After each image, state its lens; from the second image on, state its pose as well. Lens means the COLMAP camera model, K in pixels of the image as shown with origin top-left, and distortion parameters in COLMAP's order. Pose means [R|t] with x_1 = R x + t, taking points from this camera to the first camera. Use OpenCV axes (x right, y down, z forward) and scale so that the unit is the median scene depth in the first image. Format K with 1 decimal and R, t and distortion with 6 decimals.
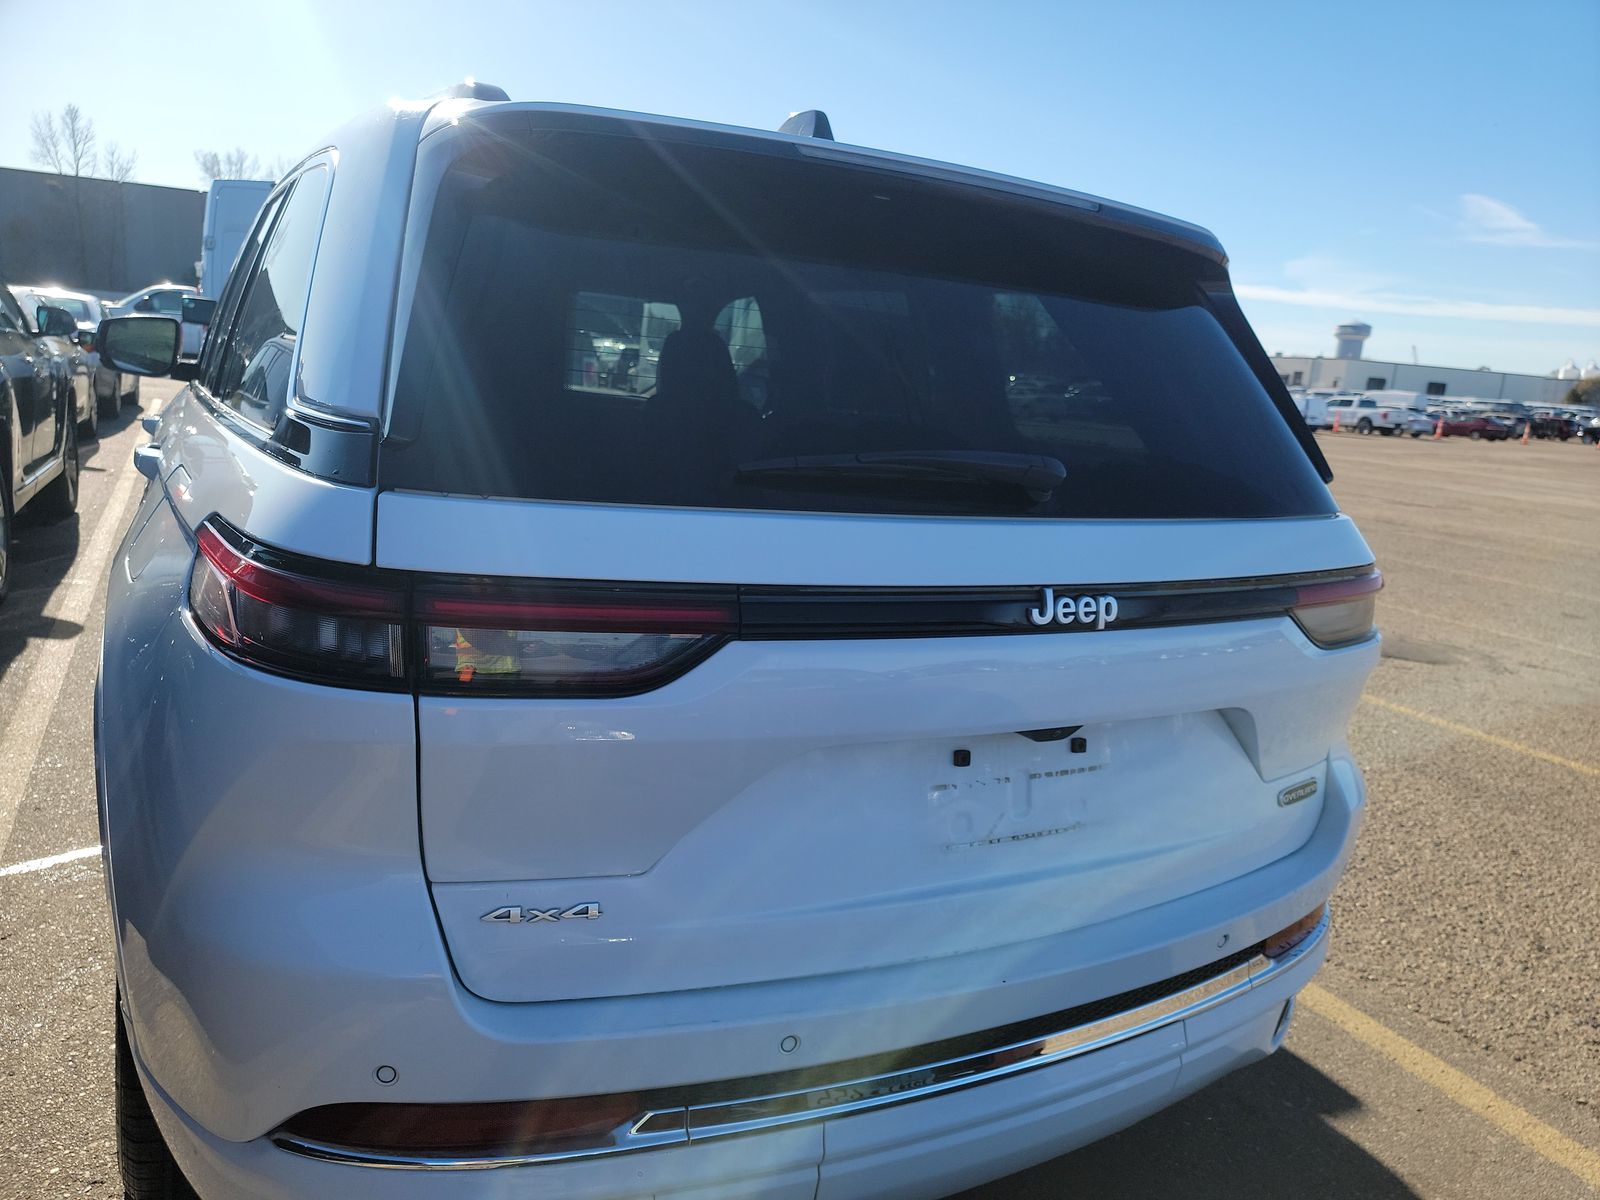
lens RADIAL K [[1135.8, 0, 826.3], [0, 1135.8, 654.1], [0, 0, 1]] dist [0.048180, -0.040252]
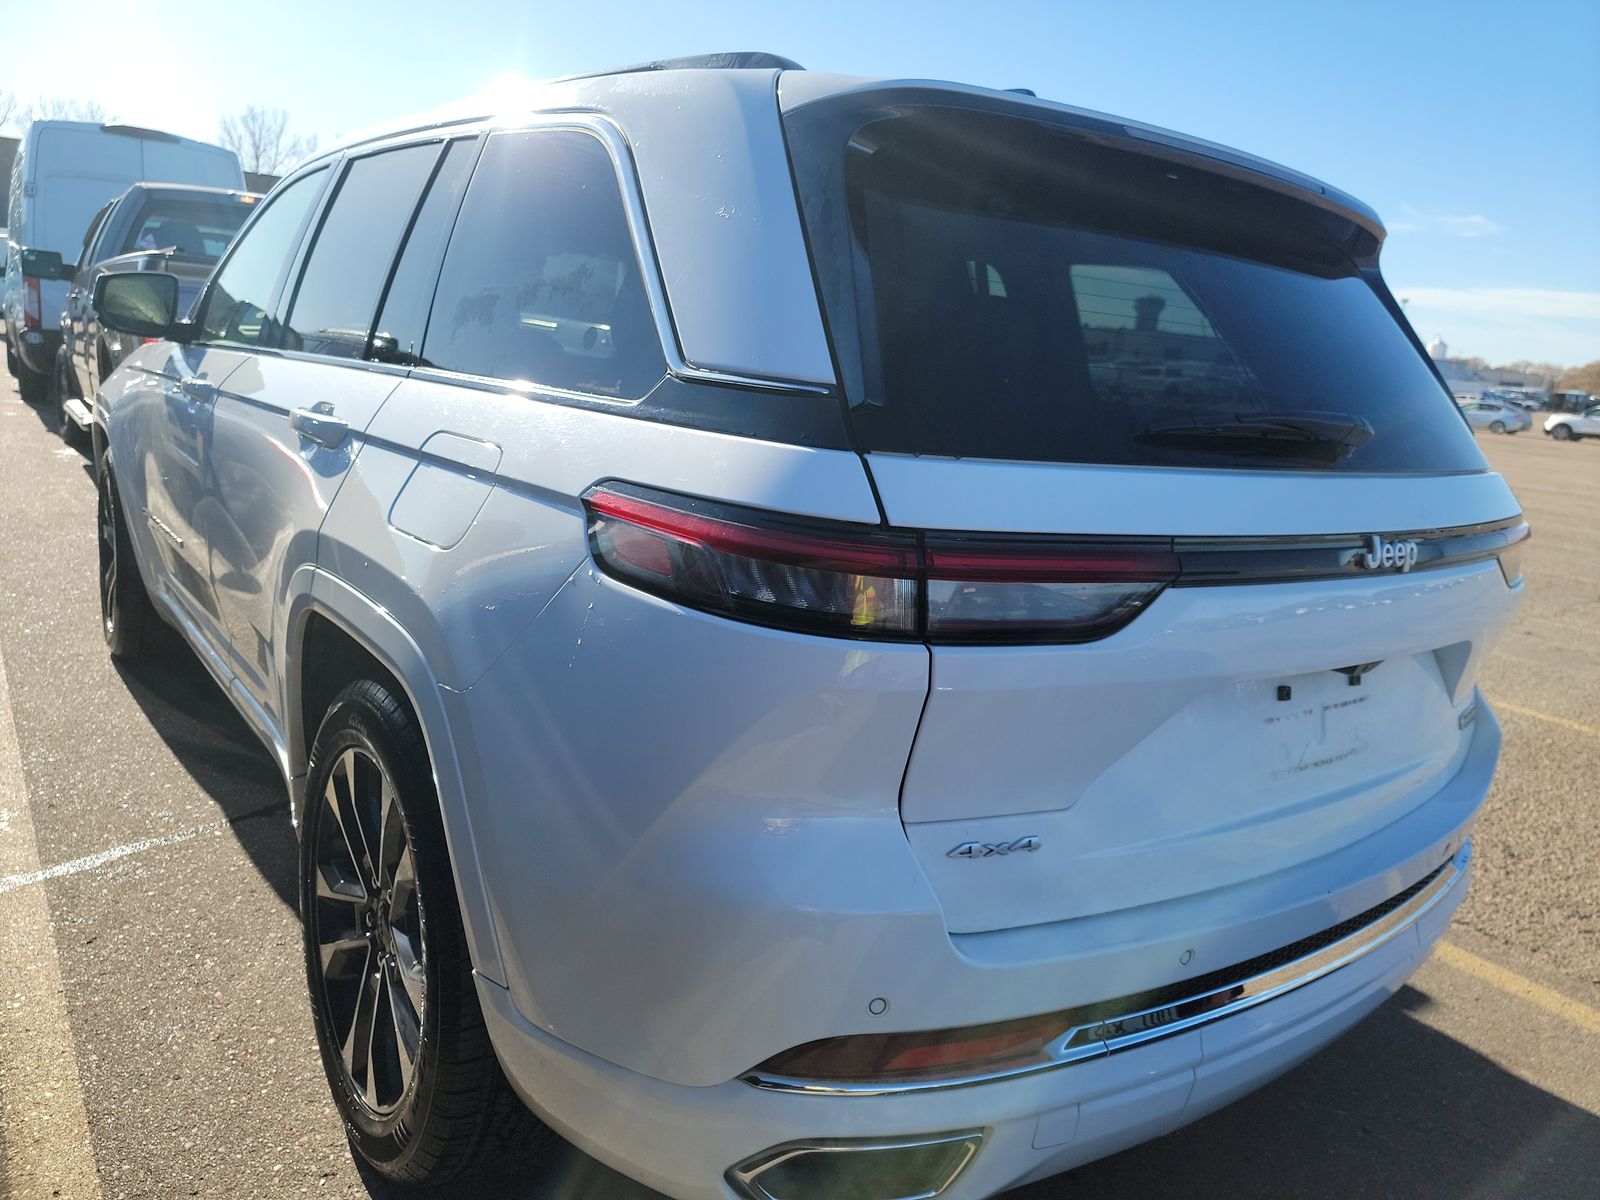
lens RADIAL K [[1135.8, 0, 838.7], [0, 1135.8, 636.5], [0, 0, 1]] dist [0.048180, -0.040252]
pose [[0.987122, -0.032518, 0.156626, -0.305535], [0.030384, 0.999410, 0.016001, 0.004154], [-0.157054, -0.011036, 0.987528, -0.014054]]
